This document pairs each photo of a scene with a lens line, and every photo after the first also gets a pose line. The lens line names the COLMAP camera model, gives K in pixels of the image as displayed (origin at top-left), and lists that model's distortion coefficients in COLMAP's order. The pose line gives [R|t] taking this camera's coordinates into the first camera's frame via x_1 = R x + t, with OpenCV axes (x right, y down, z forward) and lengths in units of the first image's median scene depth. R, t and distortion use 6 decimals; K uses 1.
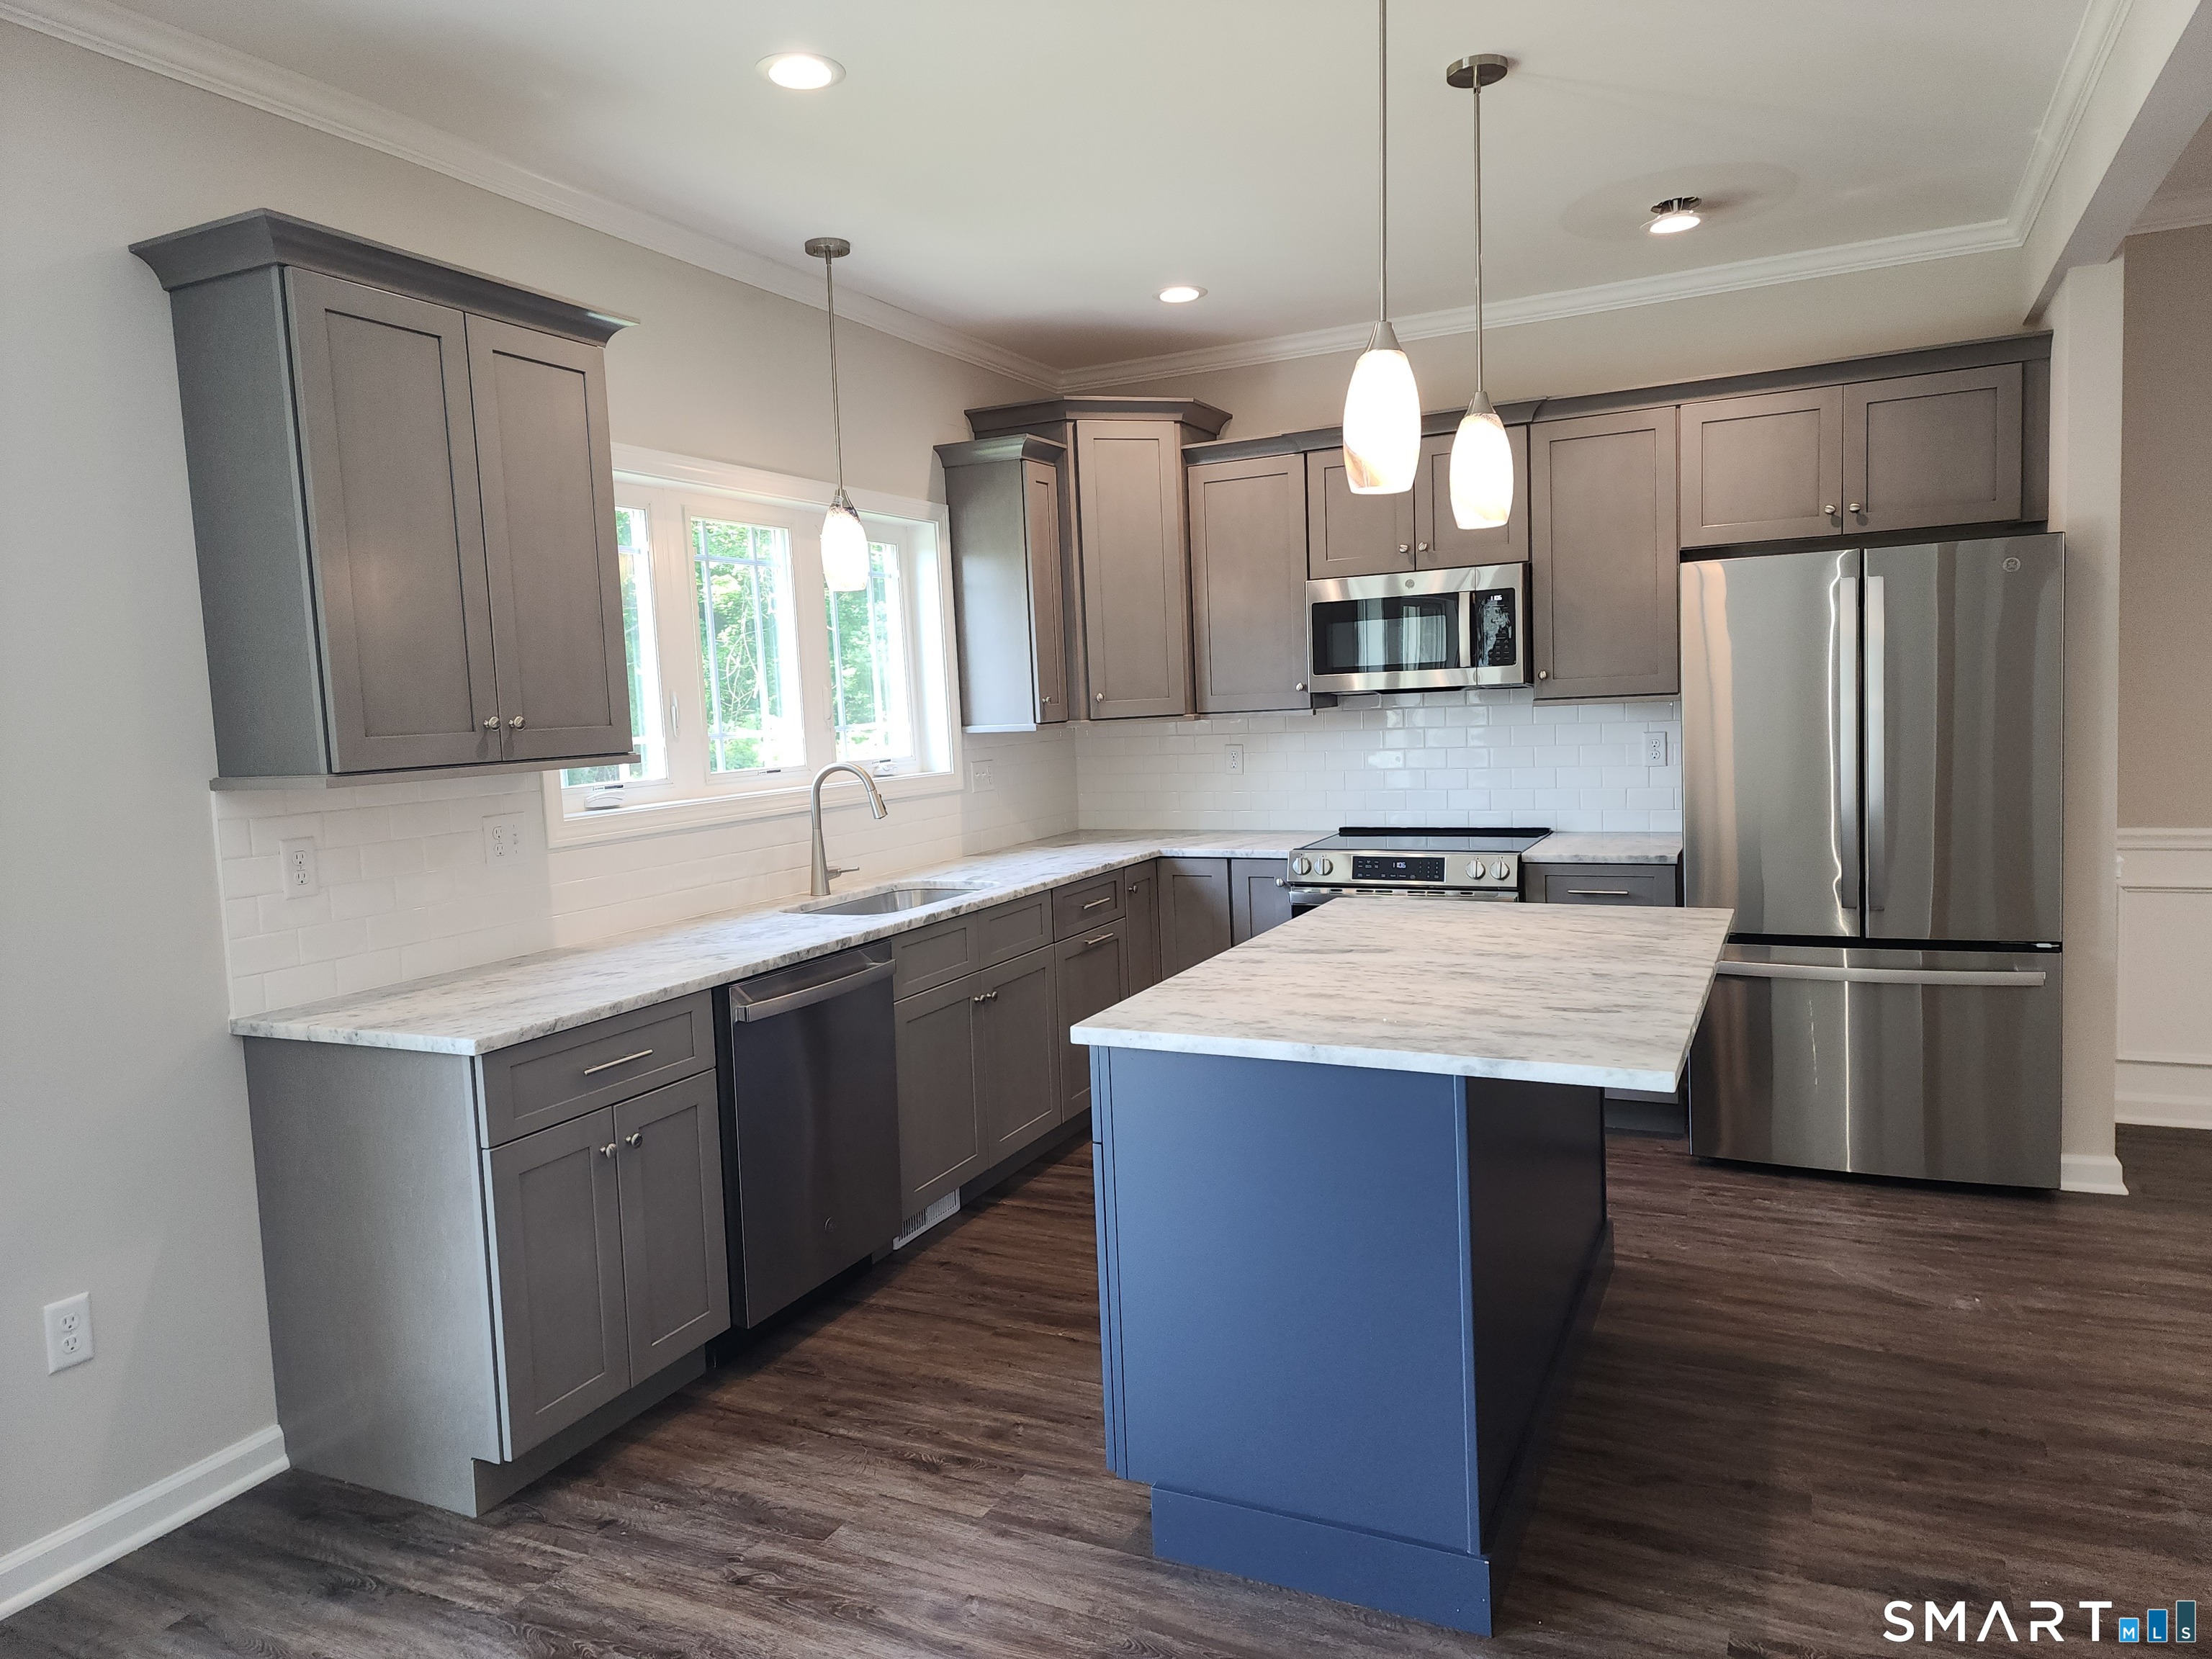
lens RADIAL K [[1458.5, 0, 1095.9], [0, 1458.5, 817.4], [0, 0, 1]] dist [0.084626, -0.079661]
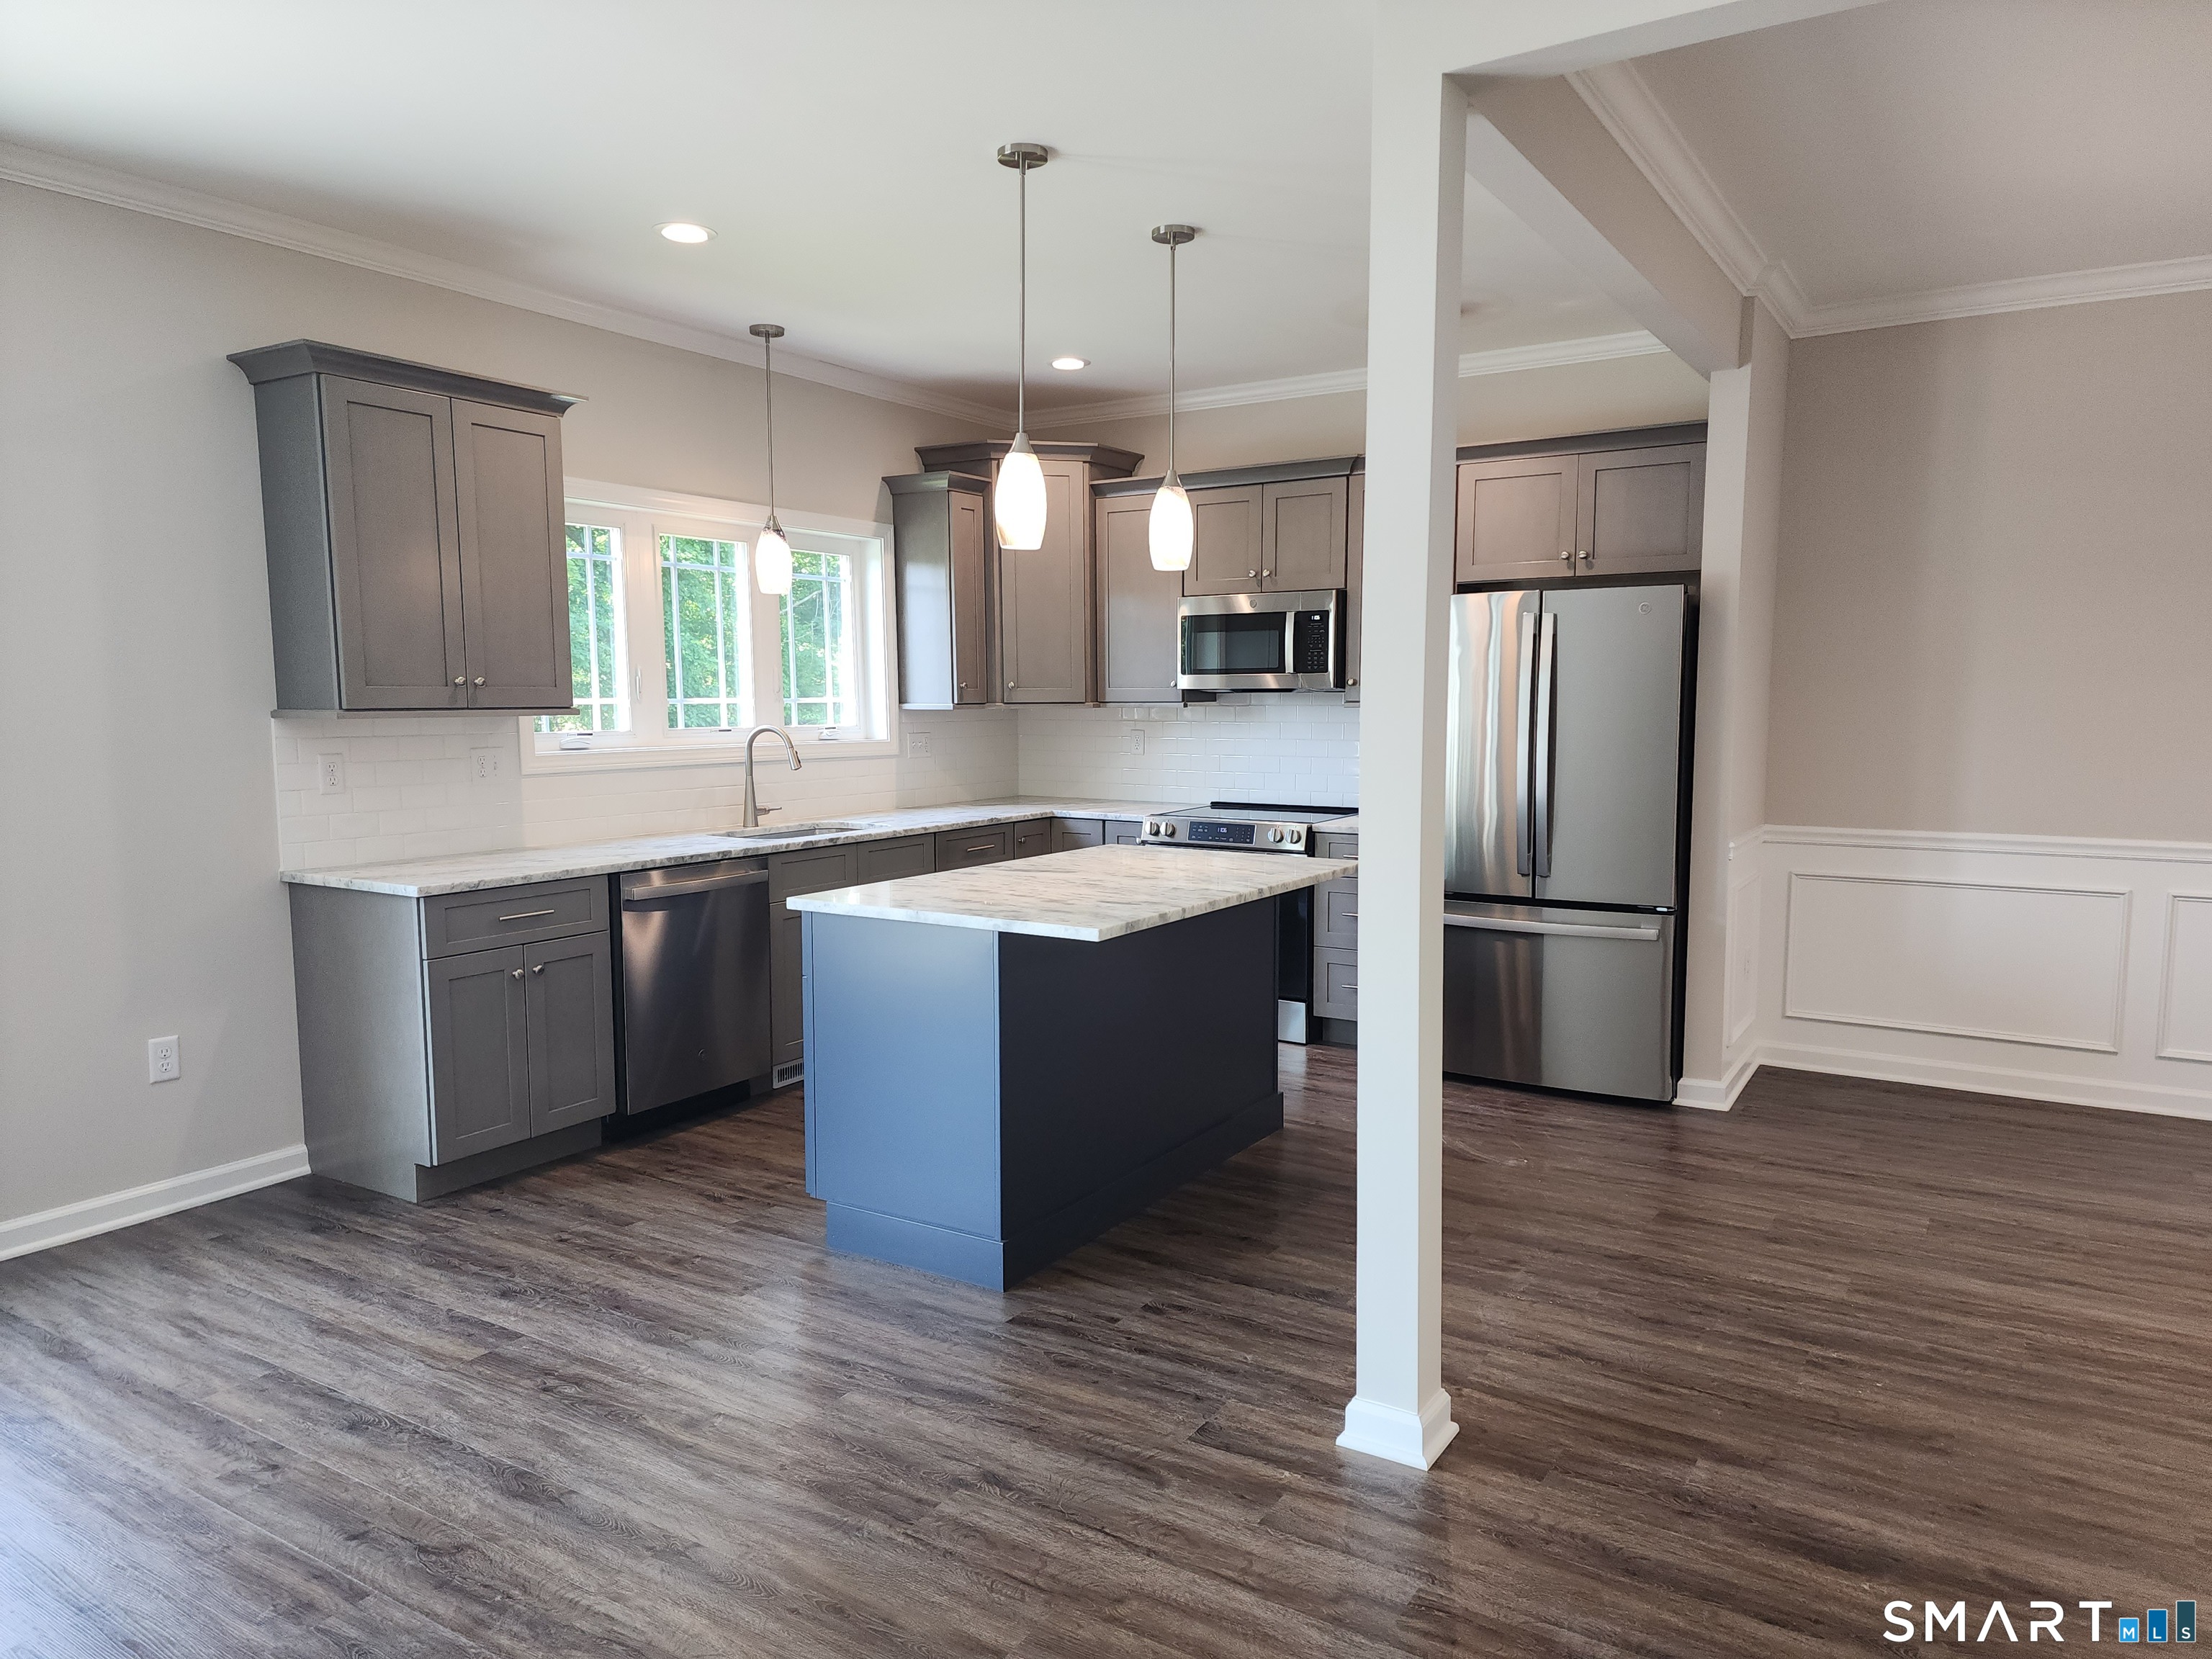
lens RADIAL K [[1451.1, 0, 1113.4], [0, 1451.1, 845.9], [0, 0, 1]] dist [0.076851, -0.071718]
pose [[0.993641, 0.051550, -0.100105, 0.335356], [-0.048965, 0.998405, 0.028112, 0.022565], [0.101394, -0.023031, 0.994580, -0.330956]]
